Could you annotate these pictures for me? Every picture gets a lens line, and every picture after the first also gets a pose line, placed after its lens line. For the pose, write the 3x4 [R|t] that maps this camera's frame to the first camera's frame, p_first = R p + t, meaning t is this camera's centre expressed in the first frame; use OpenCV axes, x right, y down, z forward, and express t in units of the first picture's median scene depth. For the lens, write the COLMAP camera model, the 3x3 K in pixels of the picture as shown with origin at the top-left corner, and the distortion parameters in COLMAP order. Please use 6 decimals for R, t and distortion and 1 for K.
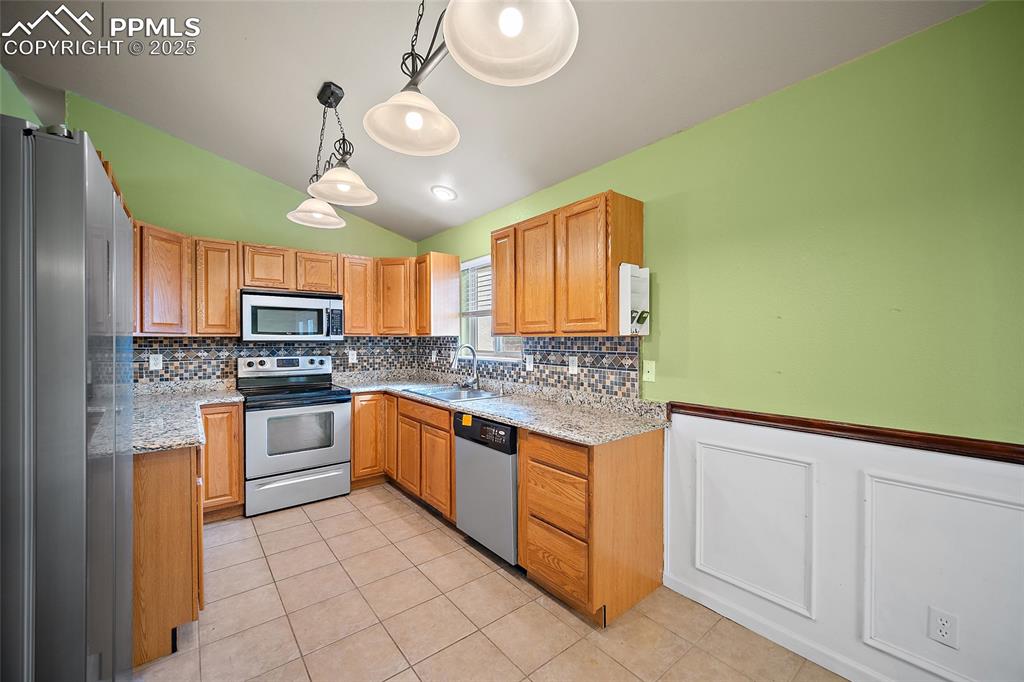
lens RADIAL K [[404.3, 0, 514.6], [0, 404.3, 341.7], [0, 0, 1]] dist [-0.002387, 0.000112]
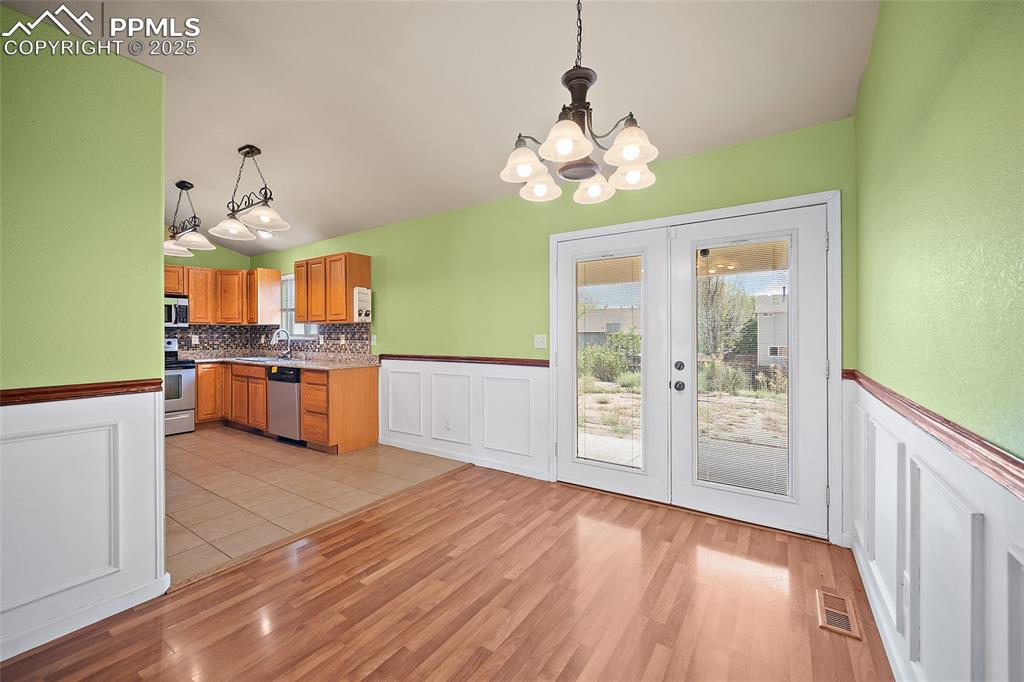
lens RADIAL K [[406.8, 0, 515.4], [0, 406.8, 336.4], [0, 0, 1]] dist [-0.002168, -0.000022]
pose [[0.953832, -0.002867, 0.300328, 0.291147], [0.004190, 0.999984, -0.003762, 0.047158], [-0.300312, 0.004847, 0.953829, -0.841474]]
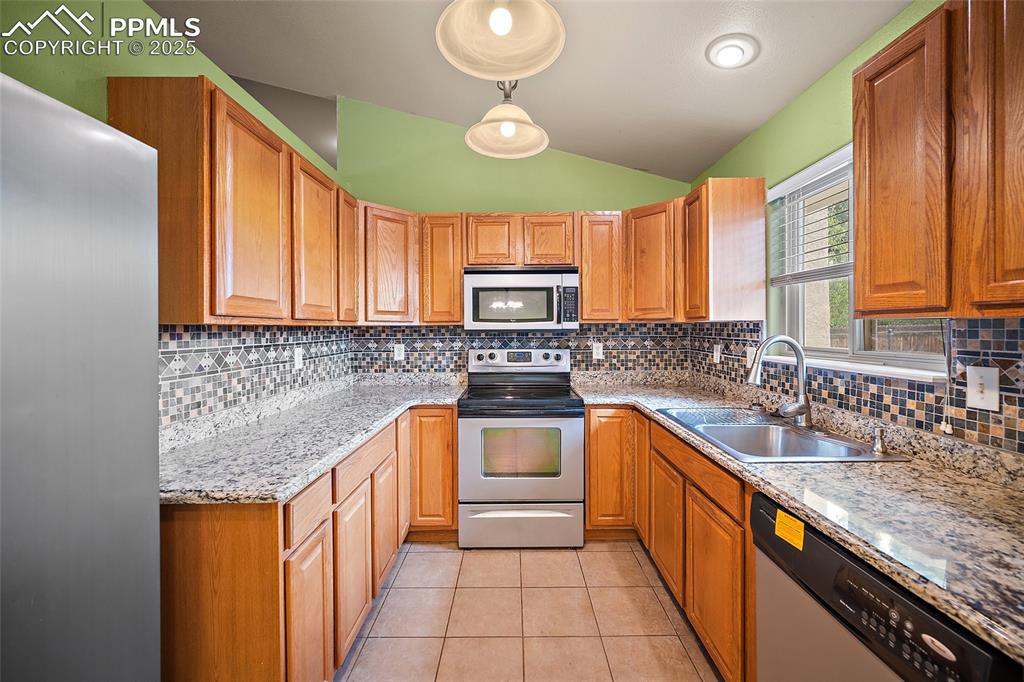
lens RADIAL K [[407.0, 0, 516.0], [0, 407.0, 331.6], [0, 0, 1]] dist [-0.001003, -0.000087]
pose [[0.777351, 0.001124, -0.629066, -0.060705], [0.001945, 0.999989, 0.004190, -0.002233], [0.629064, -0.004481, 0.777341, 0.419945]]
